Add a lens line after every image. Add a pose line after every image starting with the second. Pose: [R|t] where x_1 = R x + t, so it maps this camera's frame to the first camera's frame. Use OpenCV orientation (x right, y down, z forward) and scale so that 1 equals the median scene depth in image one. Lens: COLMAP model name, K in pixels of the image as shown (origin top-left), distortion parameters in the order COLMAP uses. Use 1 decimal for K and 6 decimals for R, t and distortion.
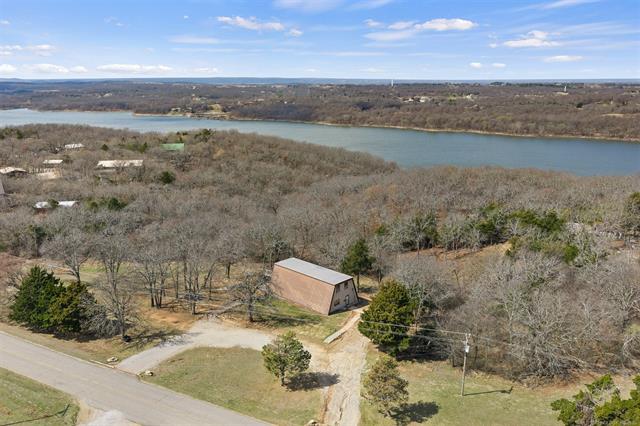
lens RADIAL K [[544.0, 0, 320.0], [0, 544.0, 213.0], [0, 0, 1]] dist [-0.002616, -0.004013]
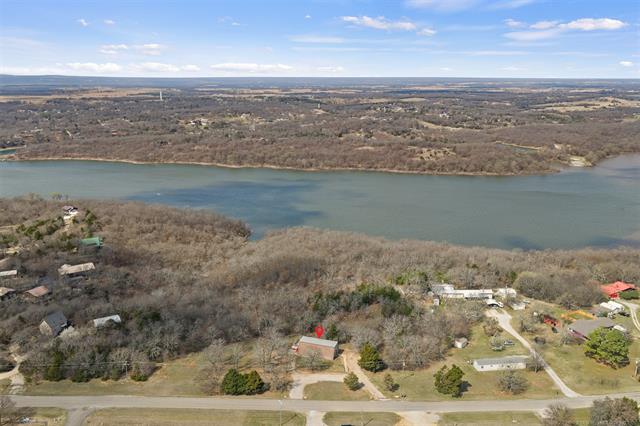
lens RADIAL K [[544.0, 0, 320.0], [0, 544.0, 213.0], [0, 0, 1]] dist [-0.002616, -0.004013]
pose [[0.903838, -0.110368, 0.413396, -0.143606], [0.105192, 0.993824, 0.035340, -0.082975], [-0.414743, 0.011544, 0.909865, -0.178909]]
